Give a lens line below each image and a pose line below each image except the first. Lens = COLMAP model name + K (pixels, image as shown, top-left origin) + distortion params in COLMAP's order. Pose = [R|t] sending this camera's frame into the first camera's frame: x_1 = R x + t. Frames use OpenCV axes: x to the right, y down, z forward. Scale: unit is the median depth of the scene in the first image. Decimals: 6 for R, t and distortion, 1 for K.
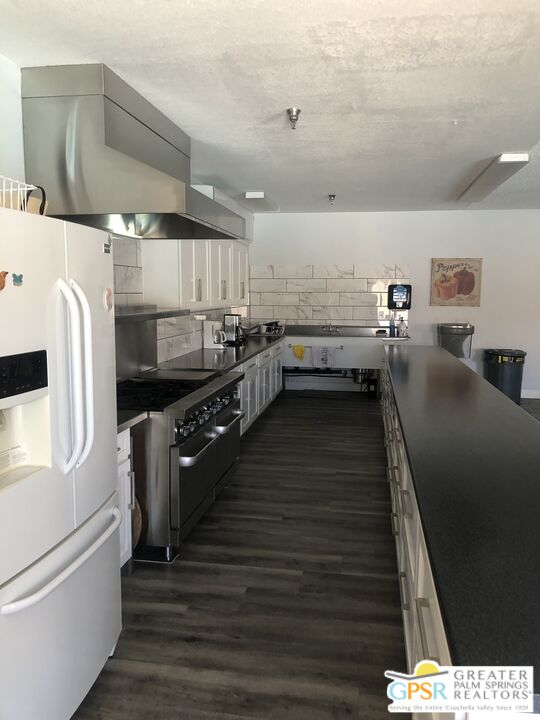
lens RADIAL K [[589.3, 0, 270.0], [0, 589.3, 360.0], [0, 0, 1]] dist [0.054534, -0.071065]
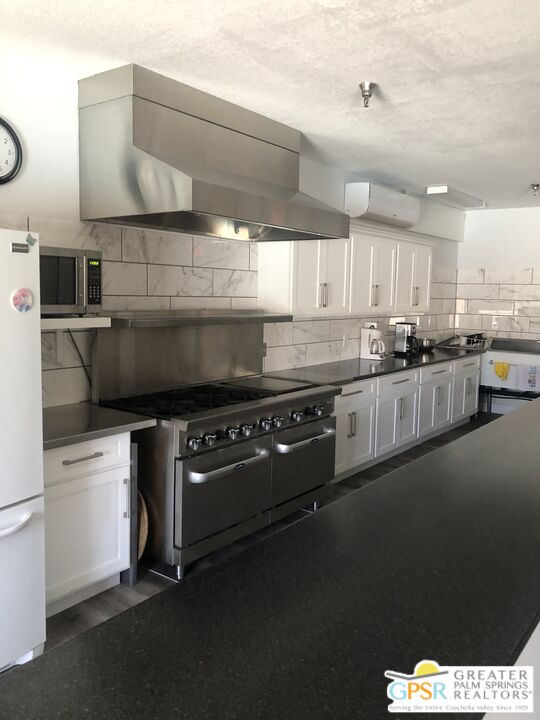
lens RADIAL K [[589.3, 0, 270.0], [0, 589.3, 360.0], [0, 0, 1]] dist [0.054534, -0.071065]
pose [[0.889747, 0.066528, -0.451579, 0.254782], [-0.071009, 0.997451, 0.007038, -0.019066], [0.450896, 0.025804, 0.892203, 0.149429]]
